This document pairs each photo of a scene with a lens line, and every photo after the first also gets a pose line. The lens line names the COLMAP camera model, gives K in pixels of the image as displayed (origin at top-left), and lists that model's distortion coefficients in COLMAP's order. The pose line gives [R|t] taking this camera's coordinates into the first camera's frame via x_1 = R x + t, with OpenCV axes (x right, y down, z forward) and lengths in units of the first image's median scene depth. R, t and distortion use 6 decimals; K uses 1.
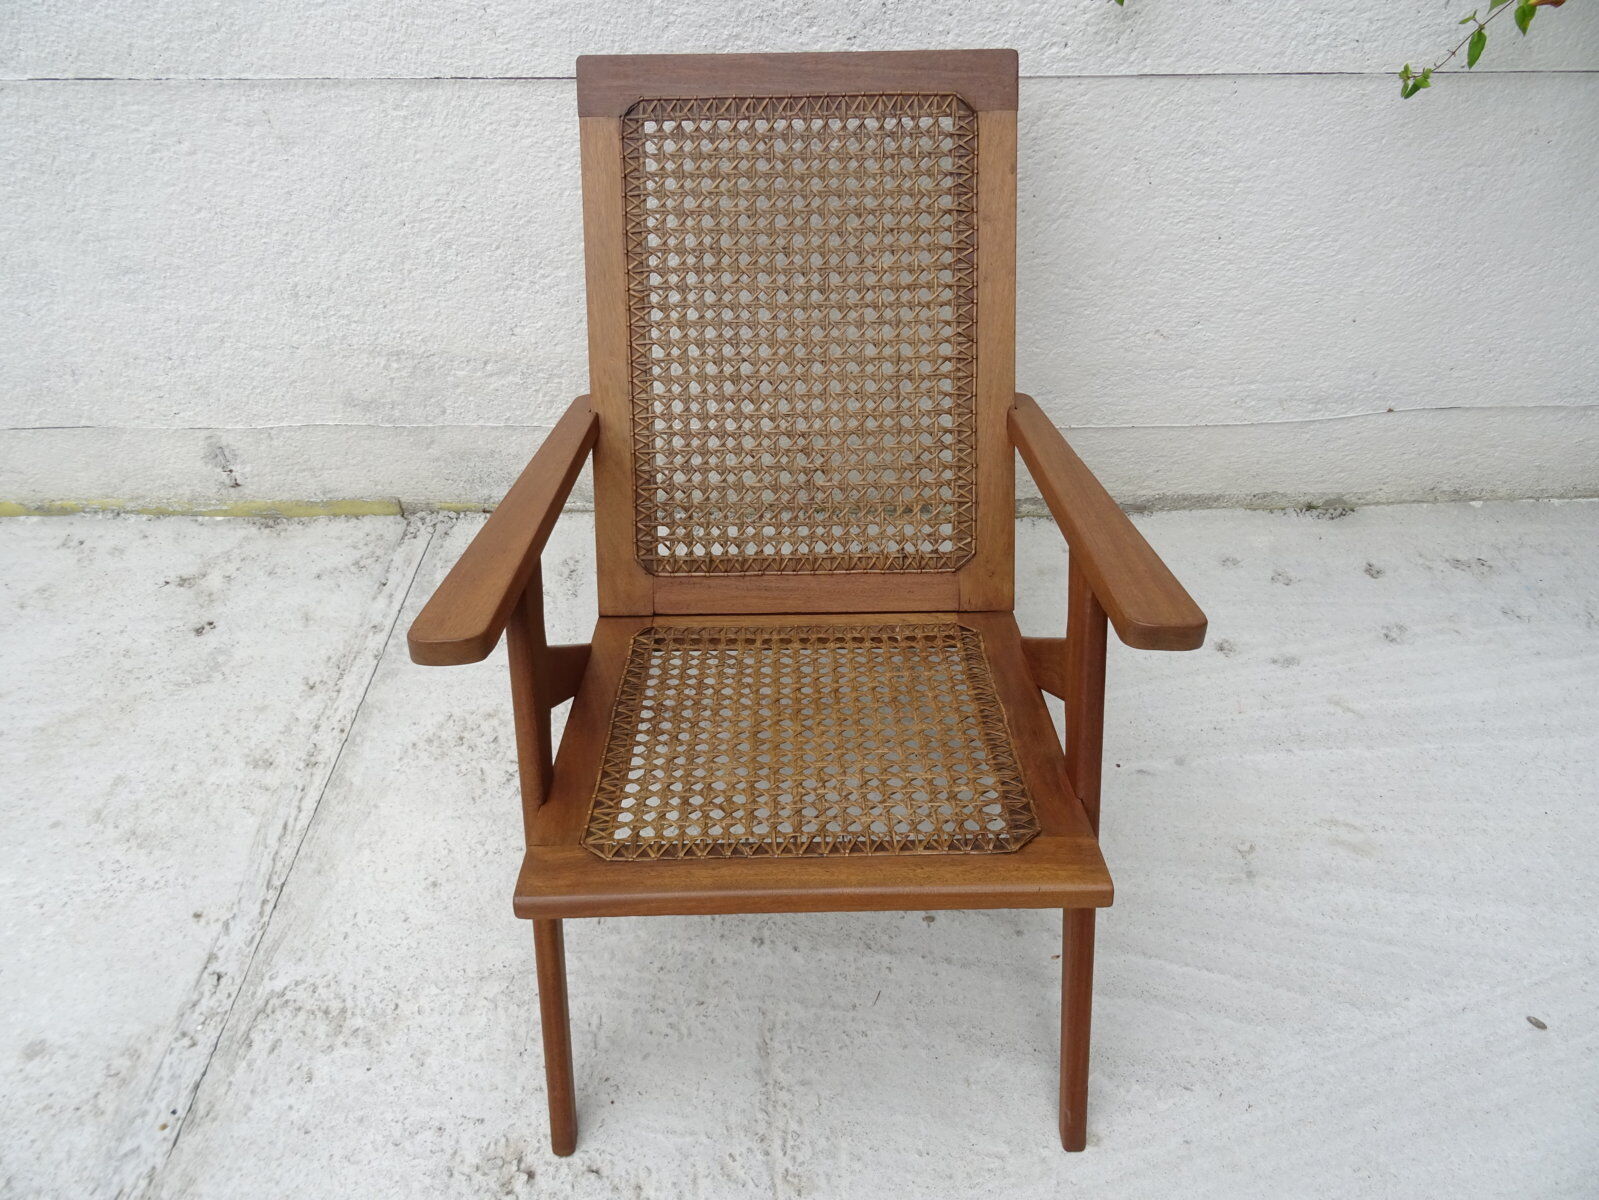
lens RADIAL K [[1142.3, 0, 800.4], [0, 1142.3, 601.8], [0, 0, 1]] dist [-0.000478, -0.003507]
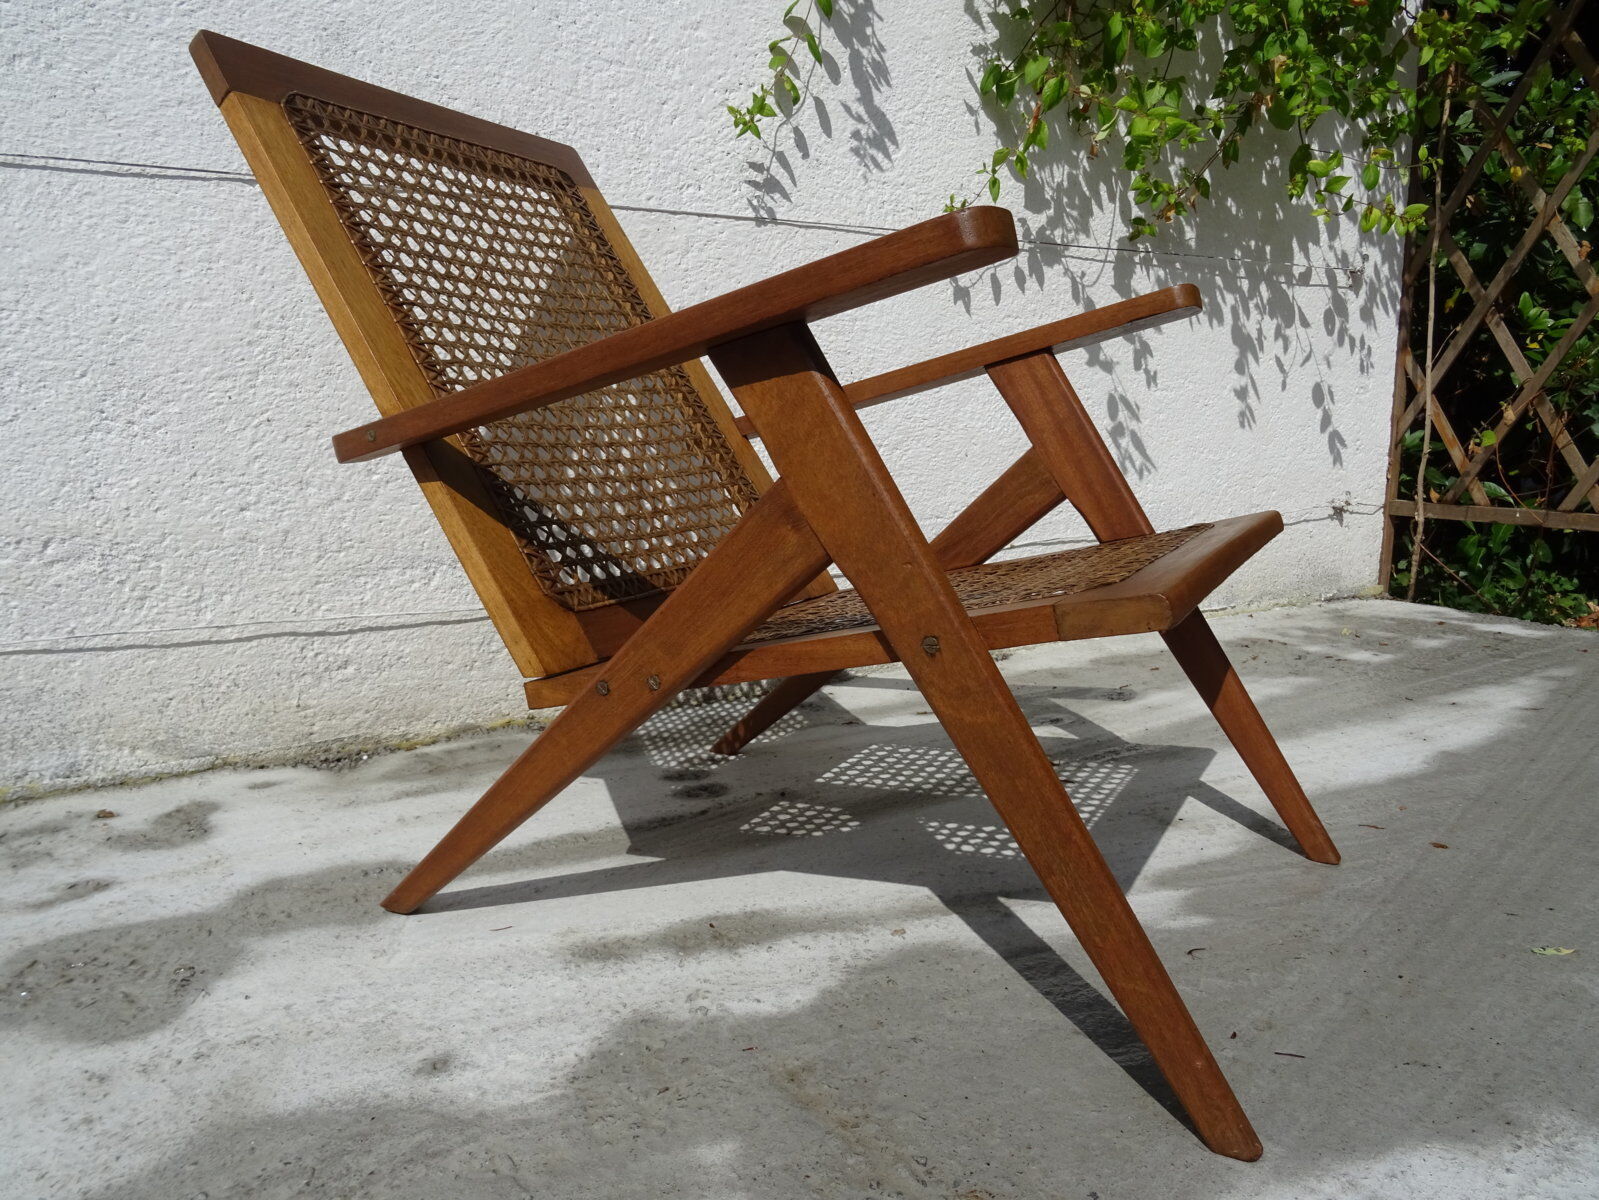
lens RADIAL K [[1153.7, 0, 802.1], [0, 1153.7, 603.6], [0, 0, 1]] dist [-0.004813, 0.004276]
pose [[0.866584, -0.082405, 0.492180, -0.250669], [0.329367, 0.835389, -0.440049, 0.355335], [-0.374899, 0.543447, 0.751076, 0.312009]]
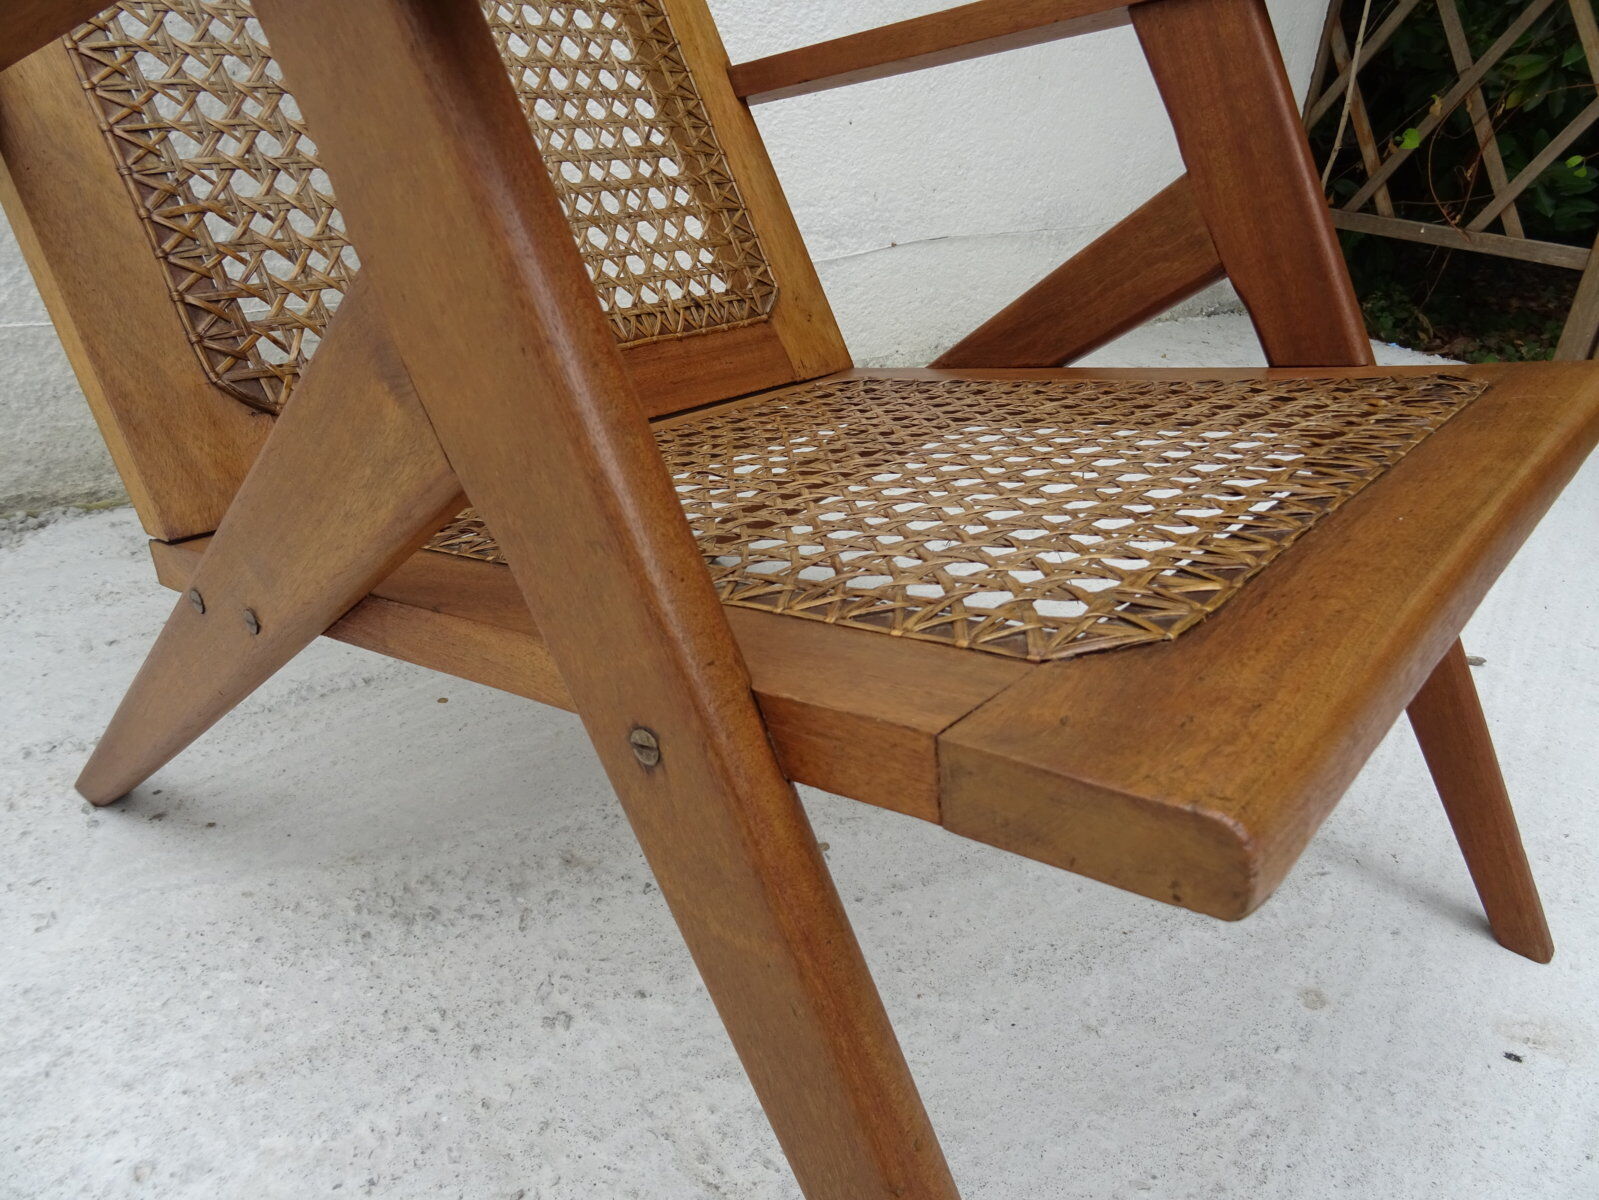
lens RADIAL K [[1142.3, 0, 800.4], [0, 1142.3, 601.8], [0, 0, 1]] dist [-0.000478, -0.003507]
pose [[0.770422, -0.224900, 0.596548, -0.166460], [0.359398, 0.926069, -0.115021, 0.200328], [-0.526576, 0.303013, 0.794292, 0.475416]]
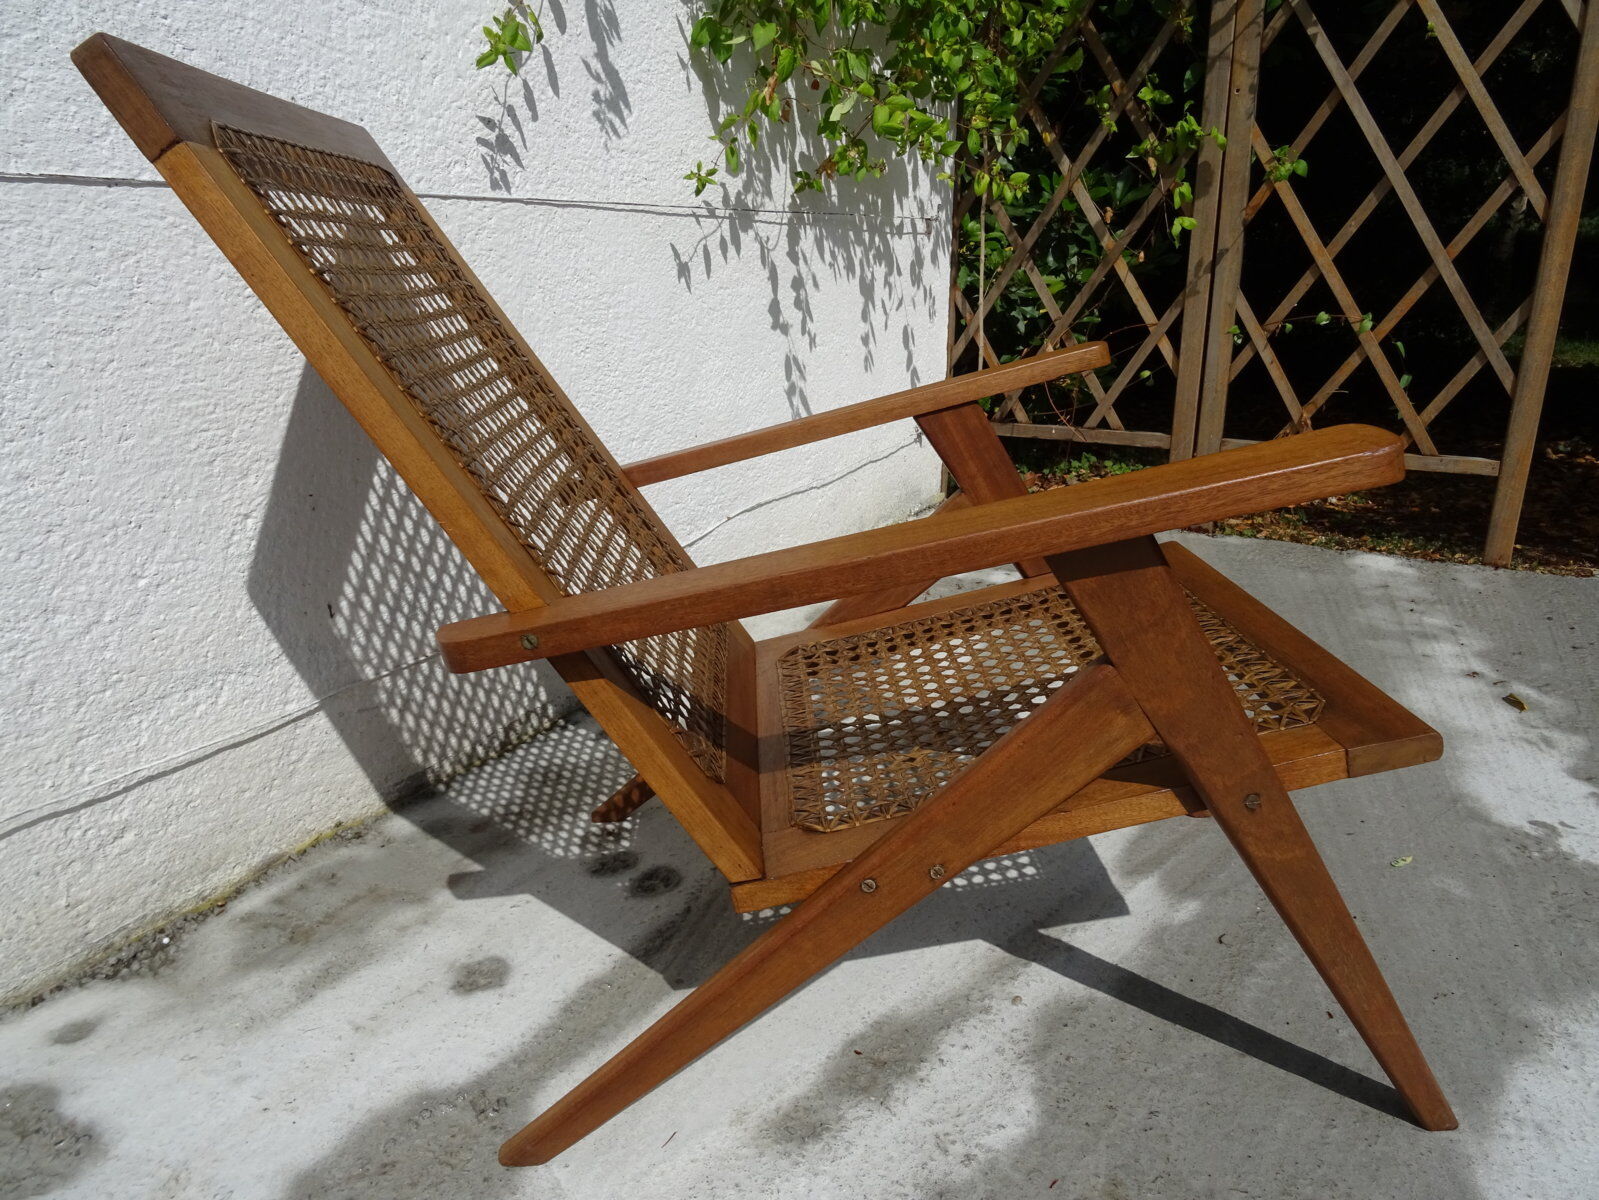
lens RADIAL K [[1153.7, 0, 804.5], [0, 1153.7, 600.5], [0, 0, 1]] dist [0.003287, -0.005258]
pose [[0.468057, -0.254850, 0.846153, -0.484235], [0.577666, 0.812846, -0.074723, 0.026472], [-0.668748, 0.523768, 0.527676, 0.471594]]
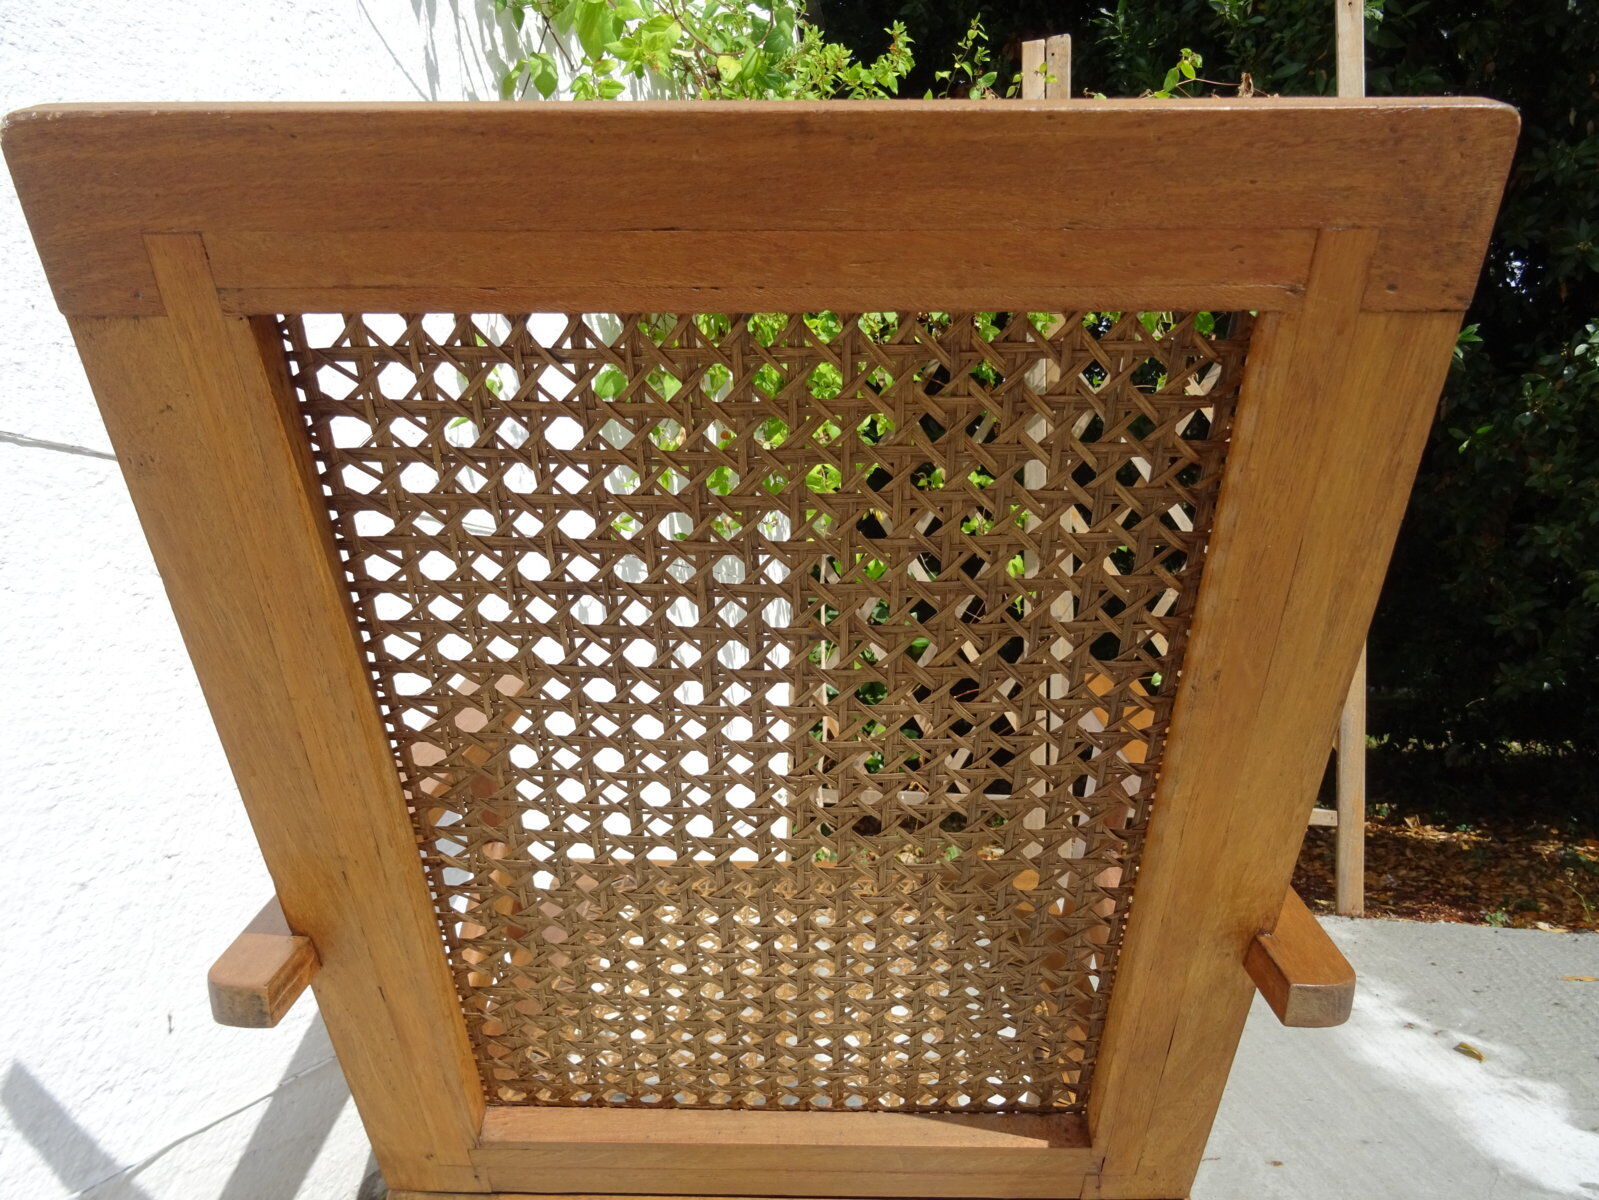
lens RADIAL K [[1153.7, 0, 804.5], [0, 1153.7, 600.5], [0, 0, 1]] dist [0.003287, -0.005258]
pose [[0.256490, 0.047080, 0.965400, -0.446026], [0.628606, 0.750597, -0.203614, -0.061715], [-0.734212, 0.659081, 0.162926, 0.657227]]
